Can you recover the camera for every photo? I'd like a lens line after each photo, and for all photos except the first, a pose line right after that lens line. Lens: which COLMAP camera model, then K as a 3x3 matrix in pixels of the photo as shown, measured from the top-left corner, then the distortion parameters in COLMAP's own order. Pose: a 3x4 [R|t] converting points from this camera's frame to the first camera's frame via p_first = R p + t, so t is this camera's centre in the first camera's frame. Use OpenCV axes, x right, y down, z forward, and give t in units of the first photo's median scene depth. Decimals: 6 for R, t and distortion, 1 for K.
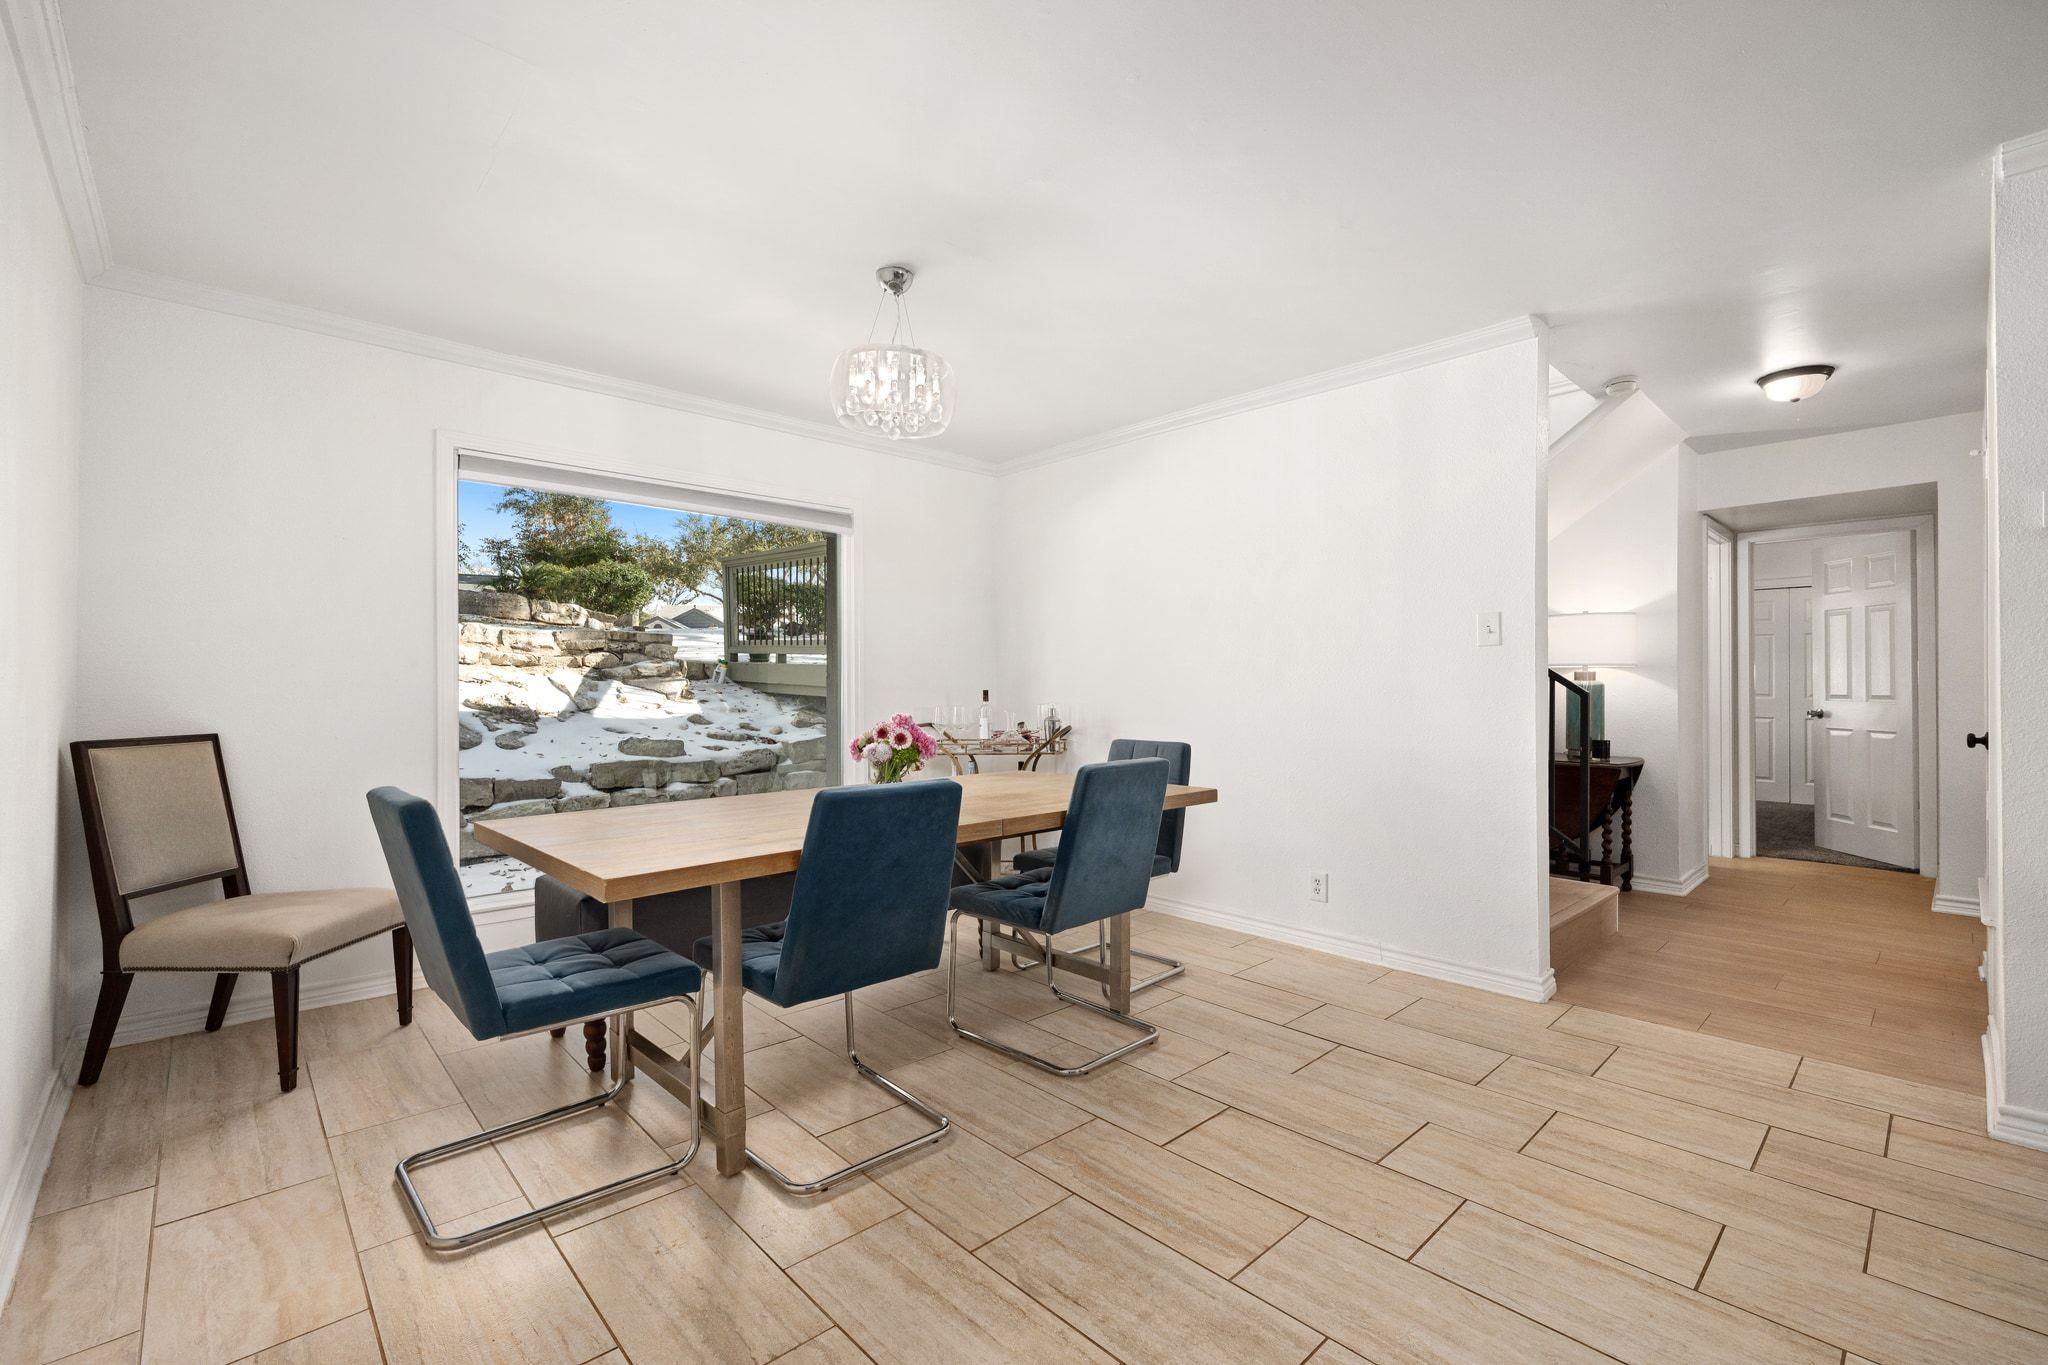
lens RADIAL K [[891.3, 0, 1016.1], [0, 891.3, 682.6], [0, 0, 1]] dist [-0.000933, -0.000021]
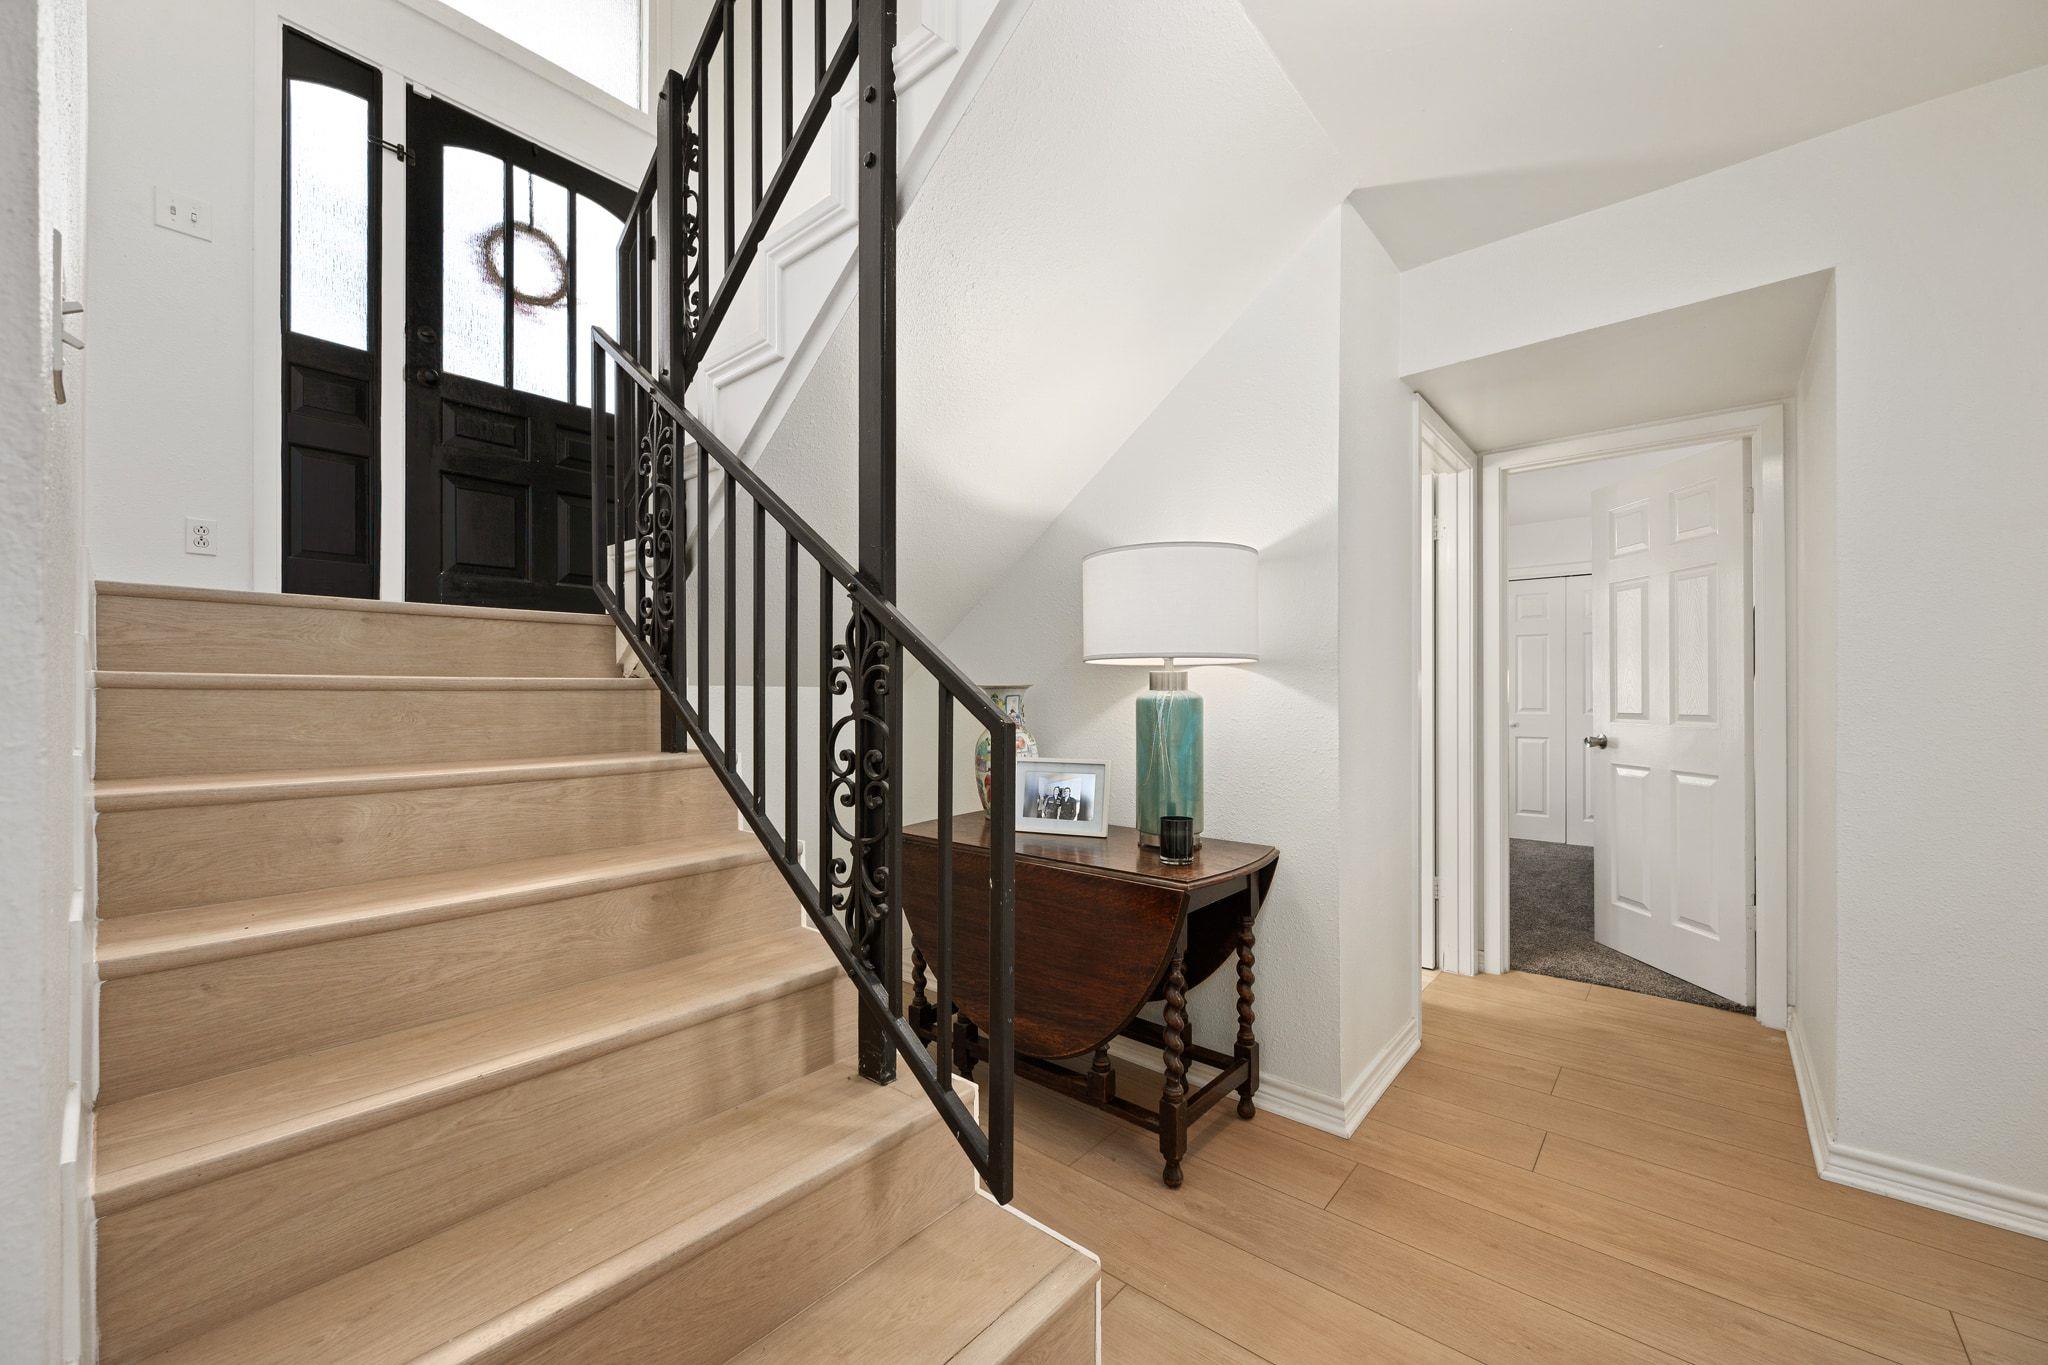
lens RADIAL K [[802.9, 0, 1024.4], [0, 802.9, 690.1], [0, 0, 1]] dist [-0.001630, -0.000143]
pose [[0.993604, 0.001861, 0.112907, 0.427823], [-0.001859, 0.999998, -0.000118, -0.001875], [-0.112907, -0.000092, 0.993606, 0.477639]]
